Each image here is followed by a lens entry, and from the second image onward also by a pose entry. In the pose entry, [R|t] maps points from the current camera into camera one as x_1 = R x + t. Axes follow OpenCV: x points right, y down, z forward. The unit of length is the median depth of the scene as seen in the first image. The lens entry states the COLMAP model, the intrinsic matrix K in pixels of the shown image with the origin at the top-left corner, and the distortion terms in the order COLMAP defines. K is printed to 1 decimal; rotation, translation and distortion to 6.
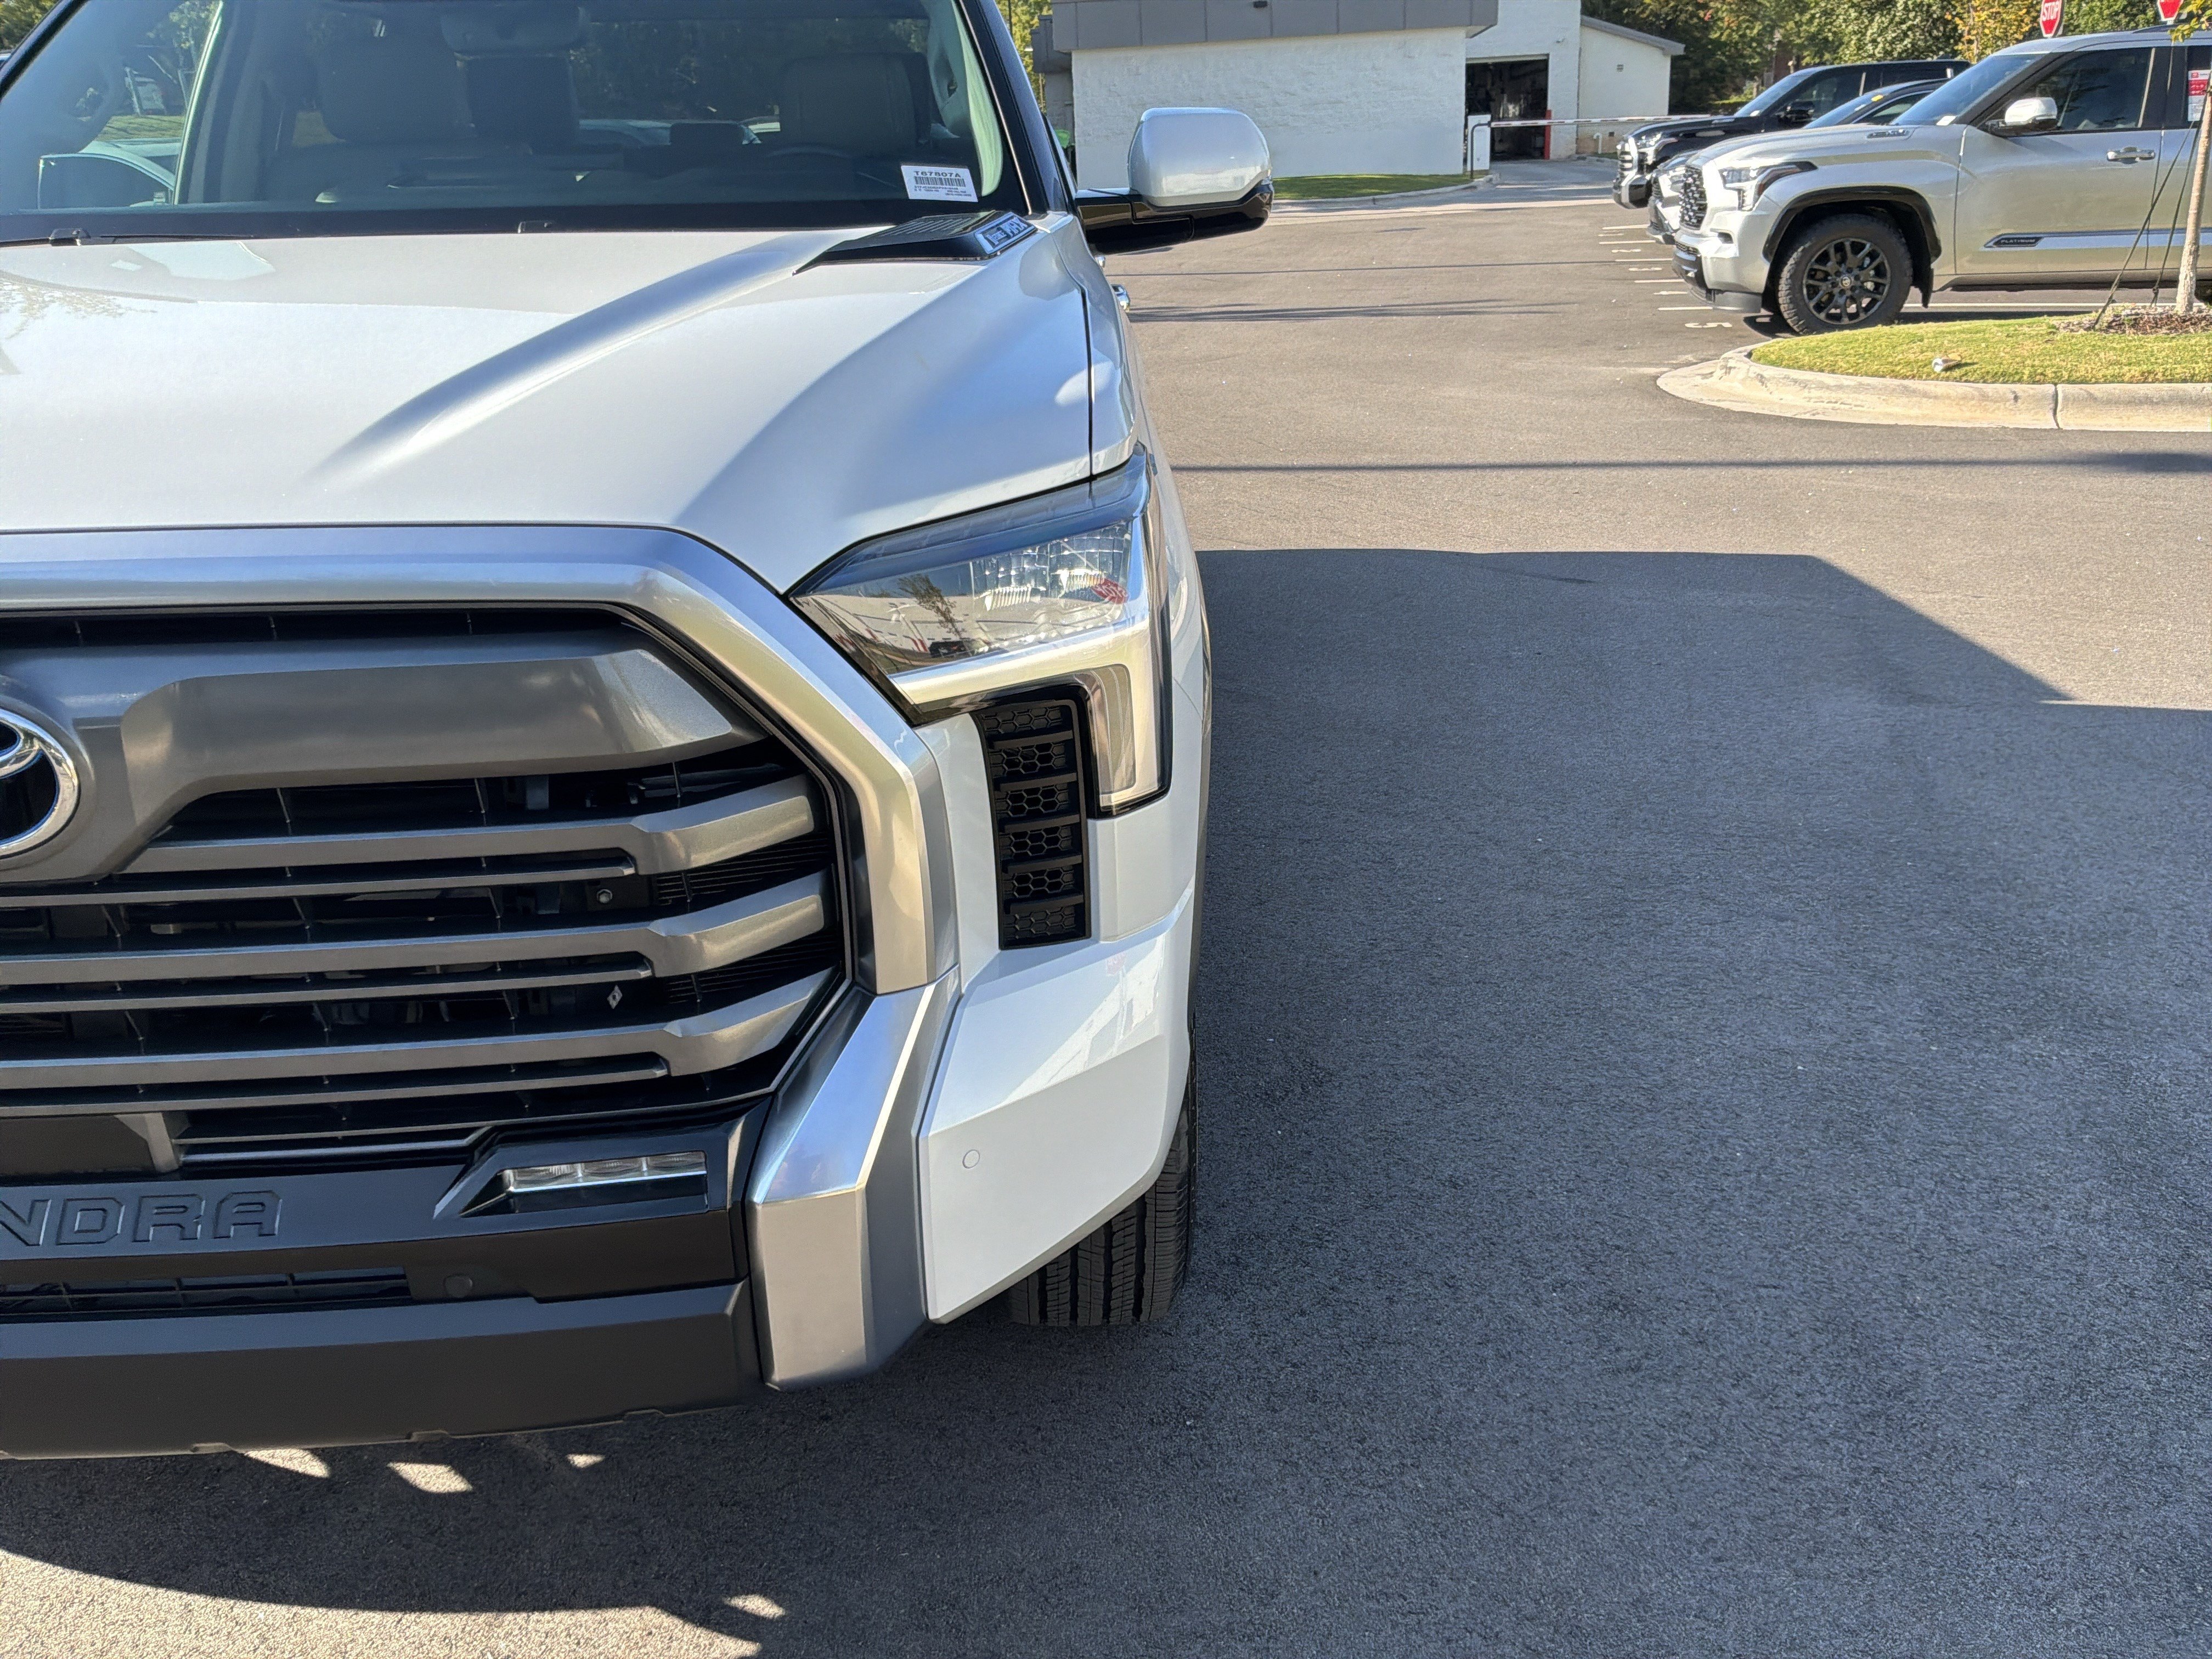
lens RADIAL K [[1842.0, 0, 1108.6], [0, 1842.0, 820.8], [0, 0, 1]] dist [0.055688, -0.108359]
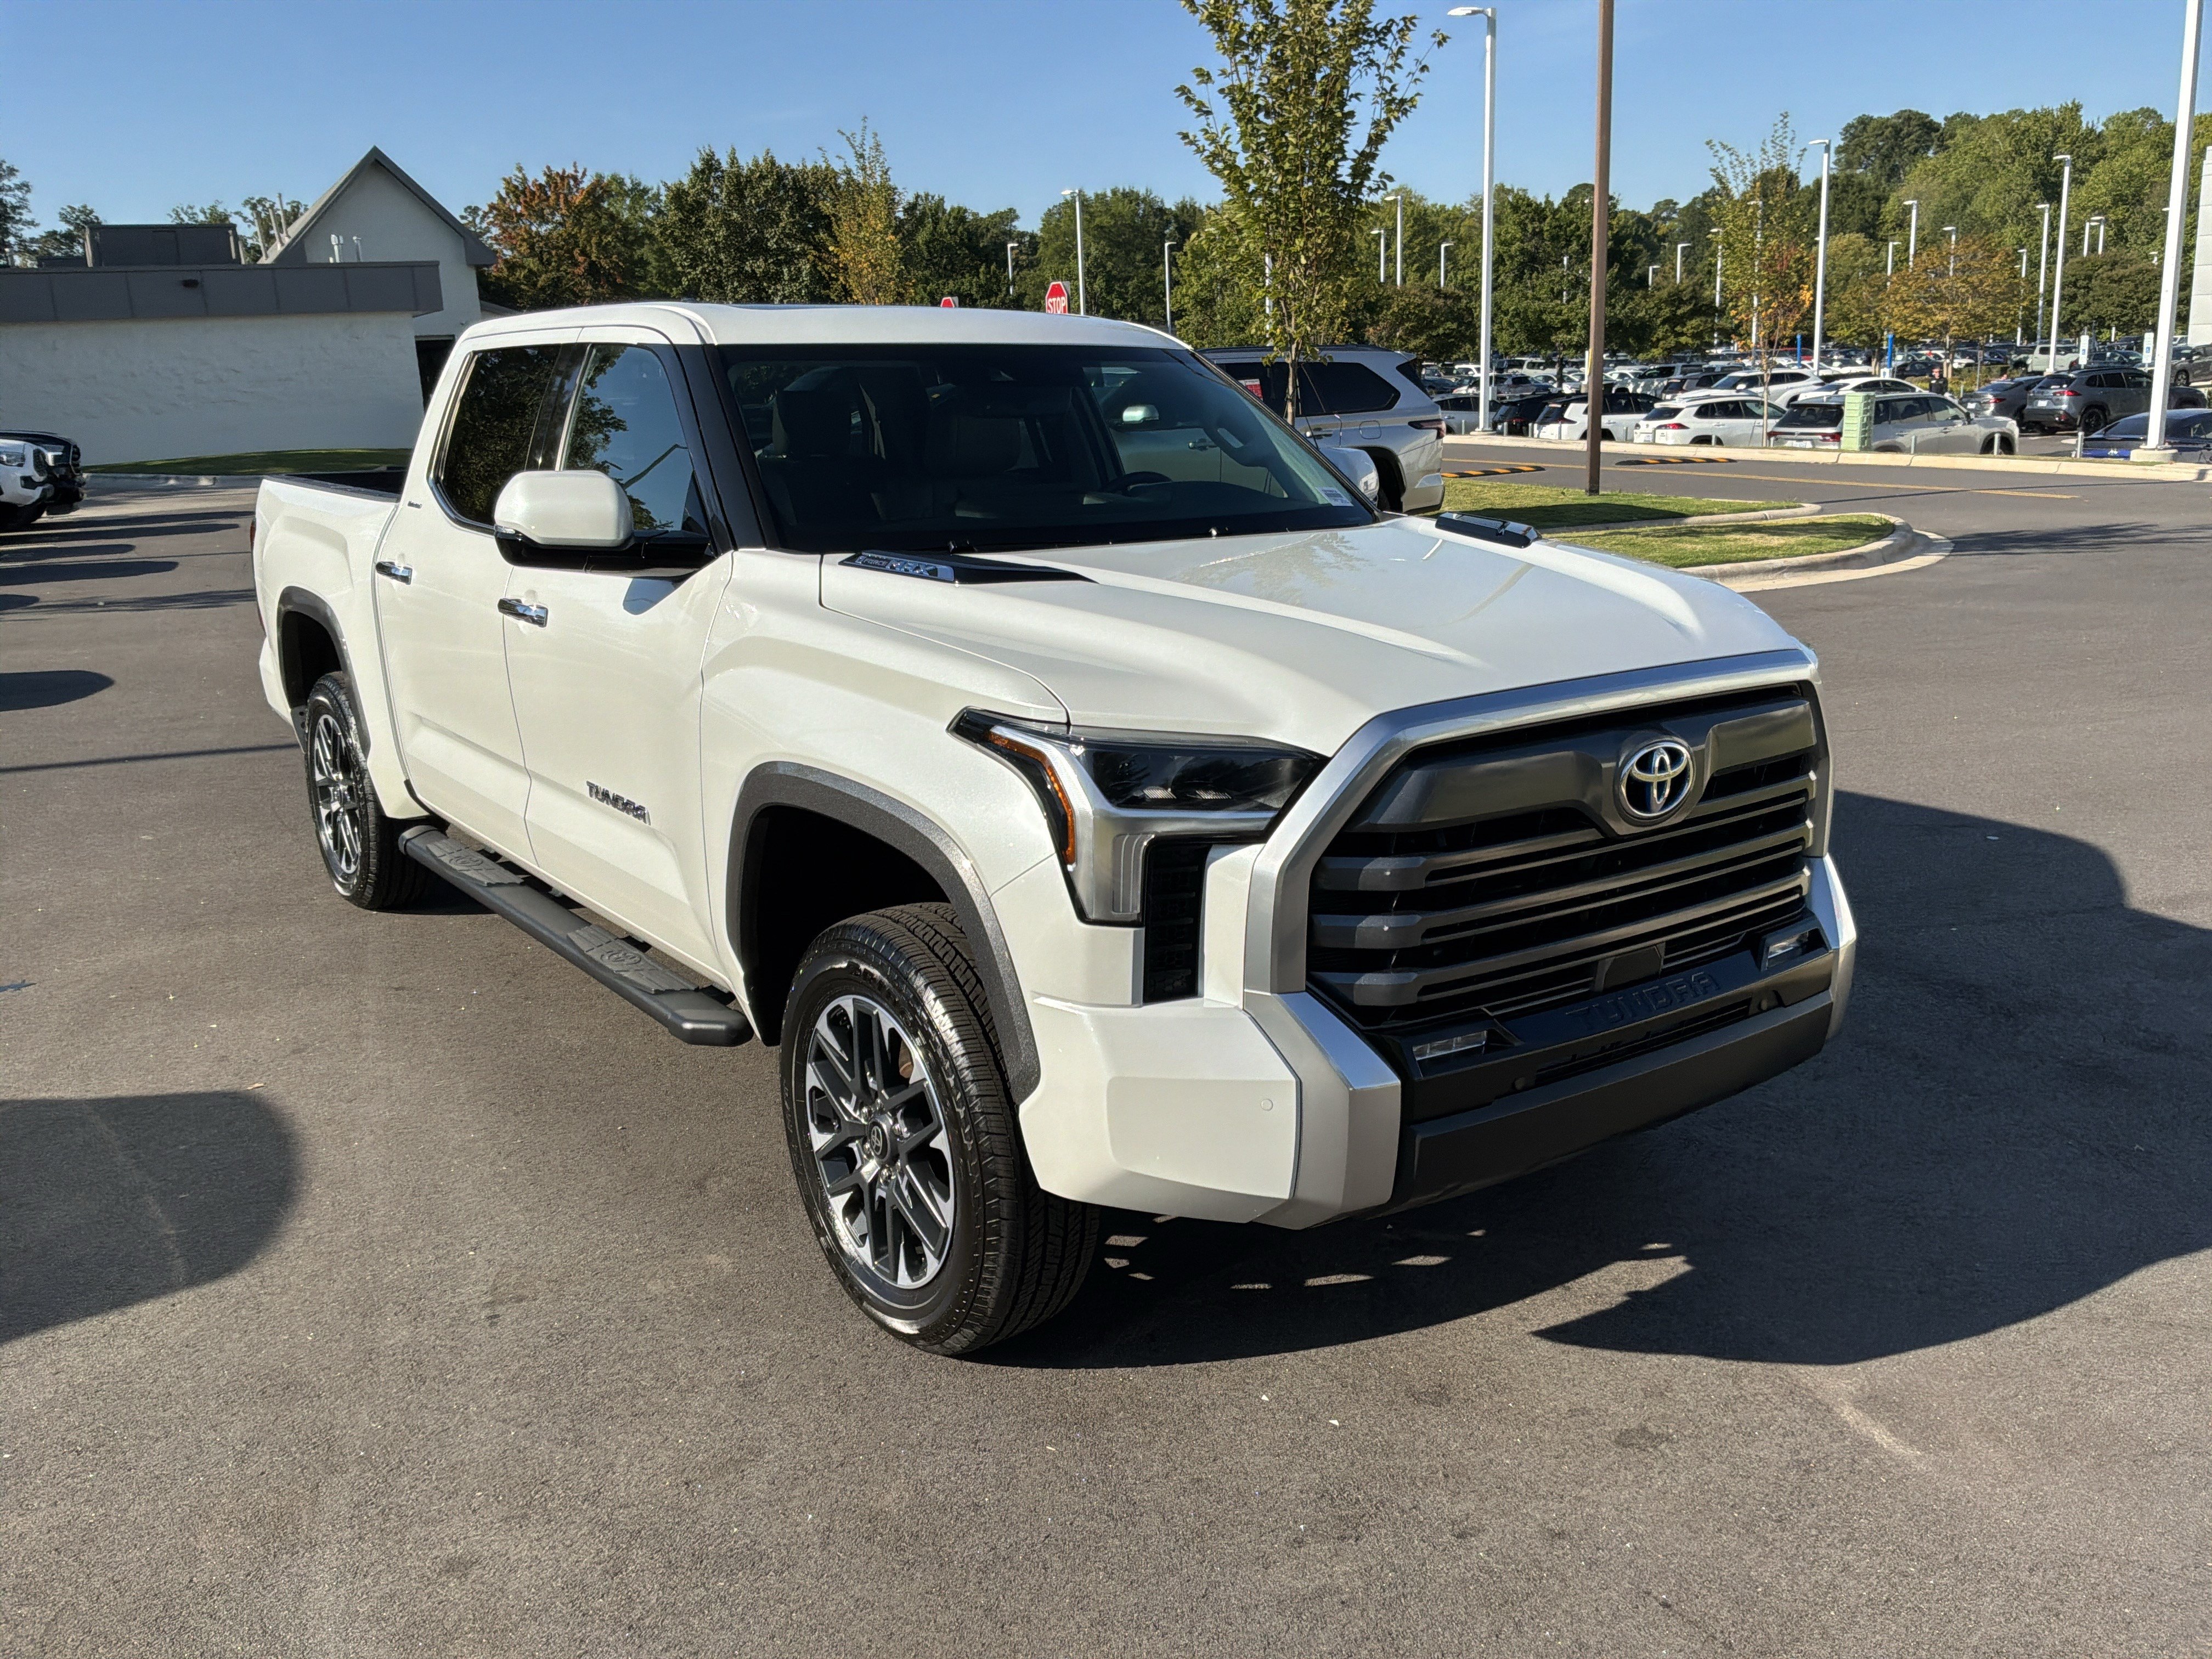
lens RADIAL K [[1842.0, 0, 1108.6], [0, 1842.0, 820.8], [0, 0, 1]] dist [0.055688, -0.108359]
pose [[0.830149, -0.119901, 0.544497, -0.359937], [0.191574, 0.978484, -0.076610, 0.010342], [-0.523596, 0.167909, 0.835257, -0.073514]]
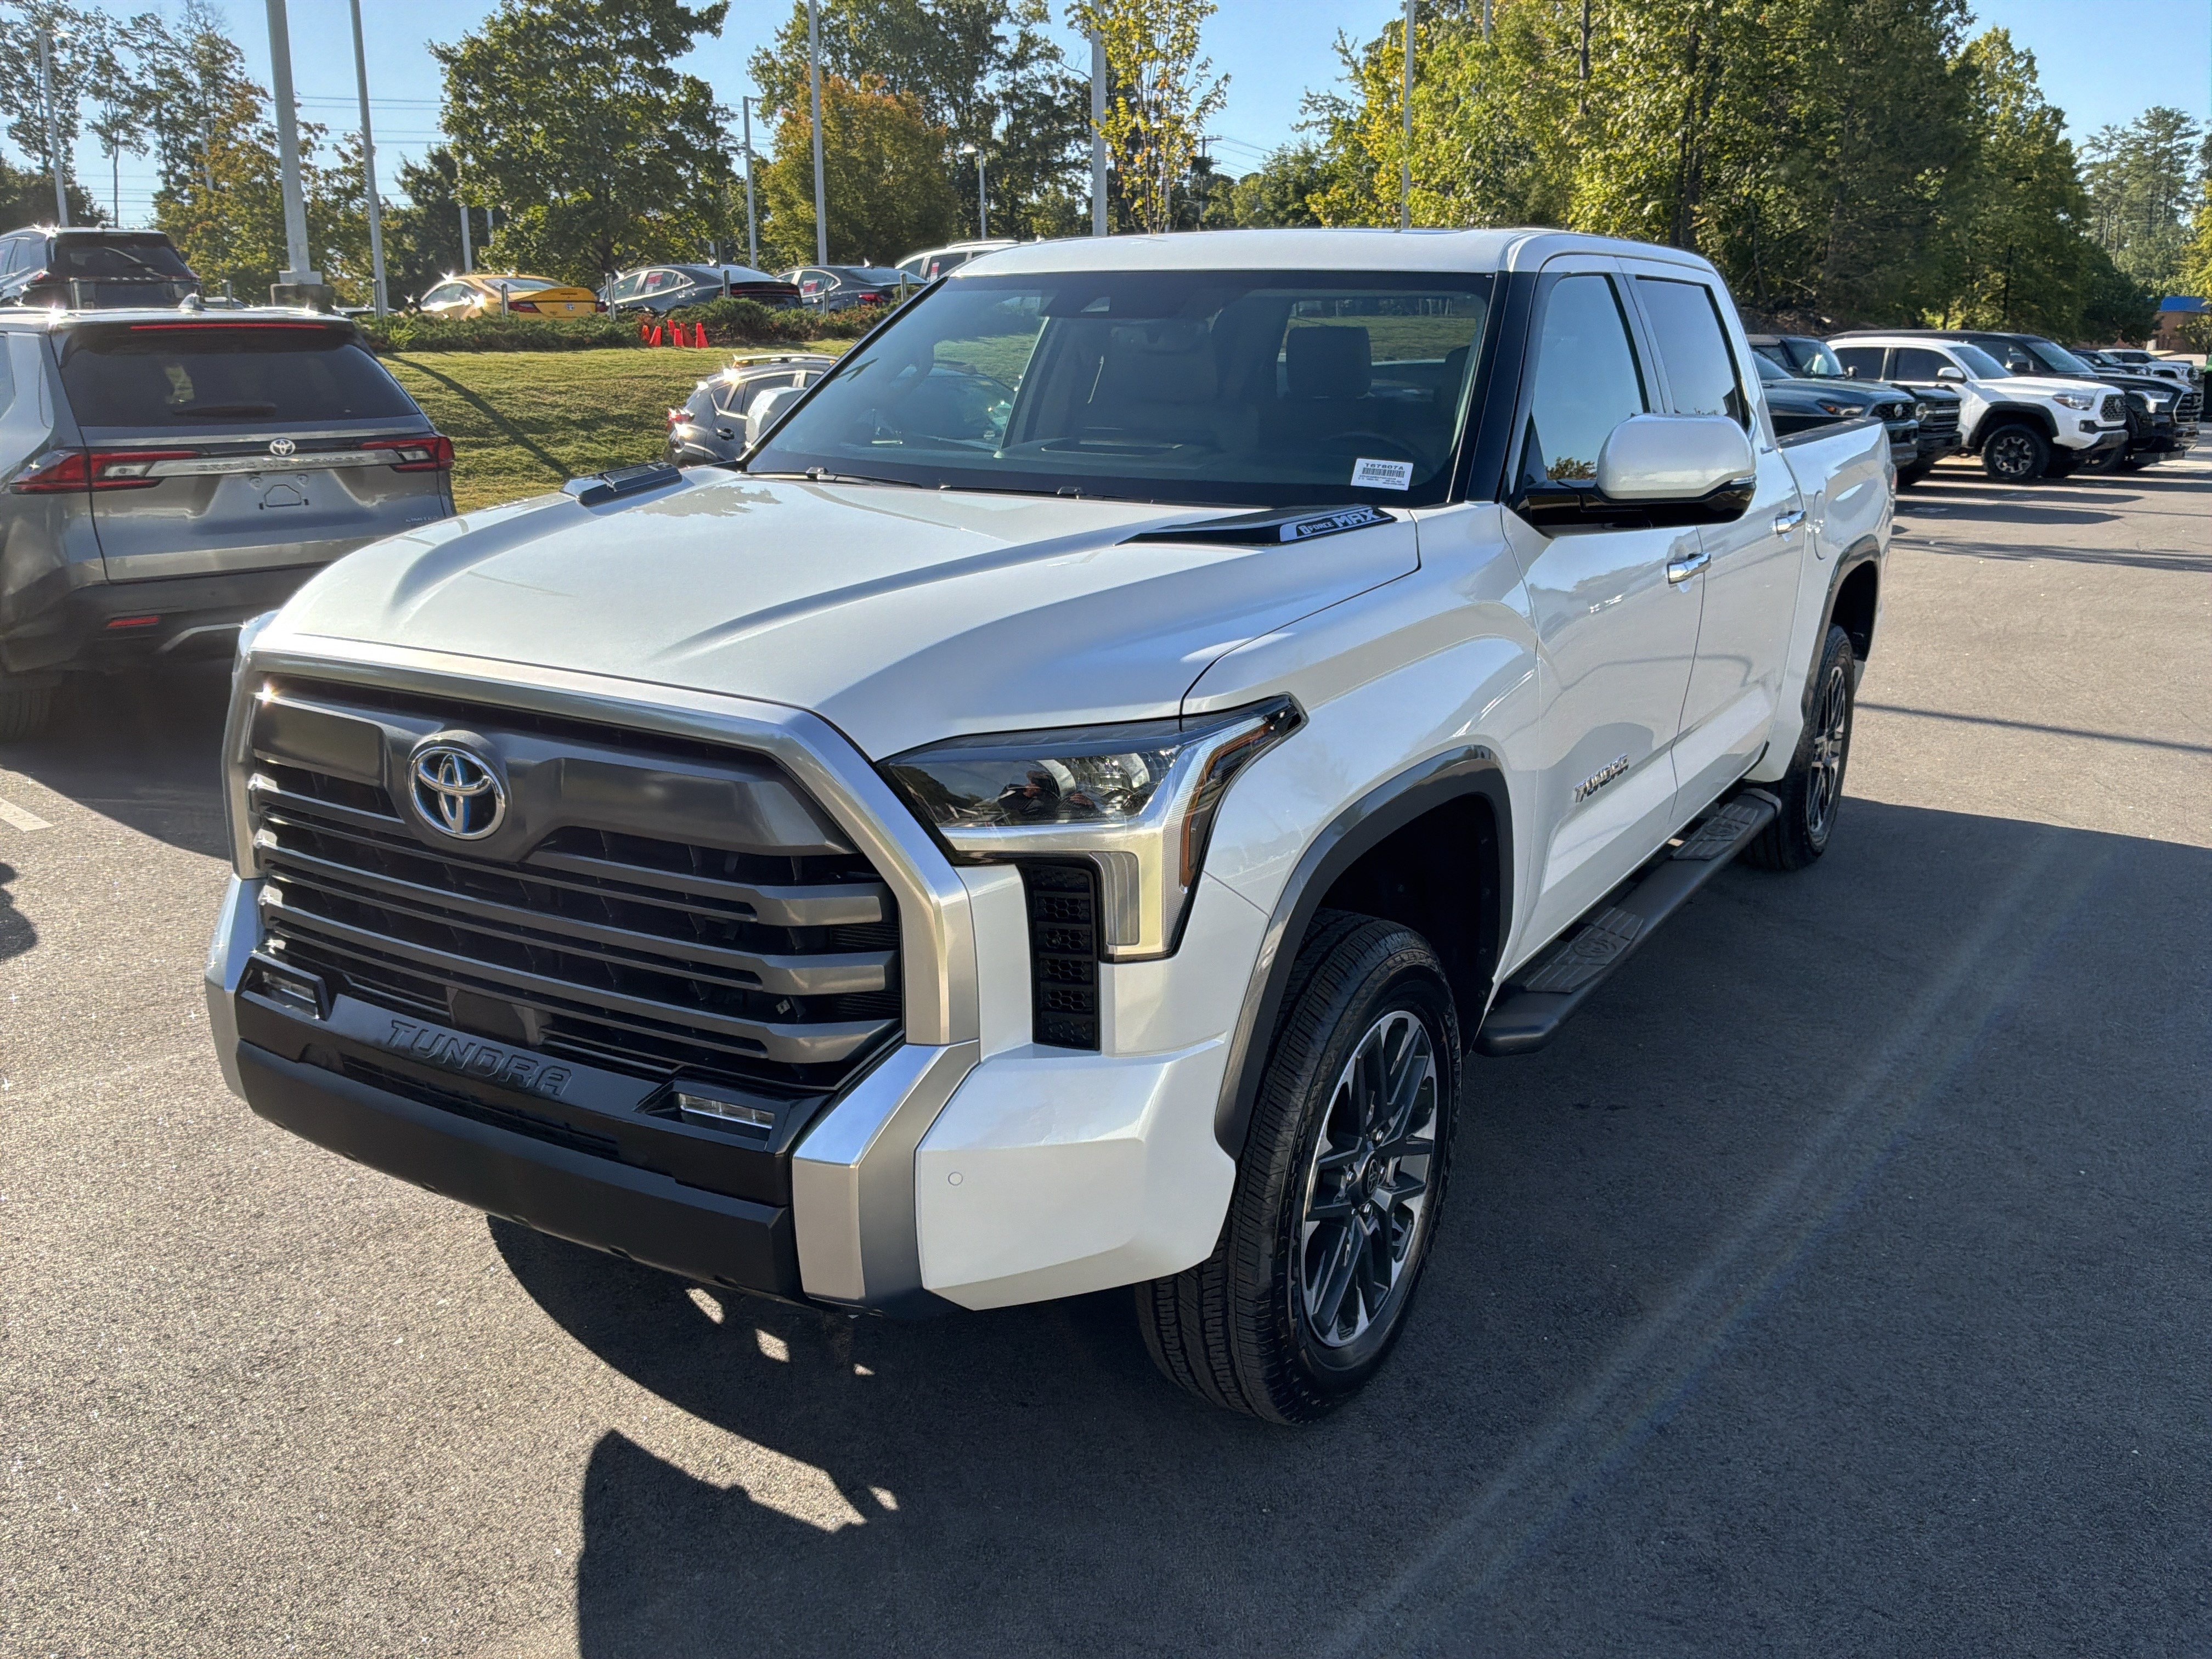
lens RADIAL K [[1849.3, 0, 1101.0], [0, 1849.3, 807.9], [0, 0, 1]] dist [0.058626, -0.136732]
pose [[0.830969, 0.159534, -0.532953, 0.132116], [-0.214563, 0.975787, -0.042451, -0.010025], [0.513277, 0.149627, 0.845079, -0.031900]]
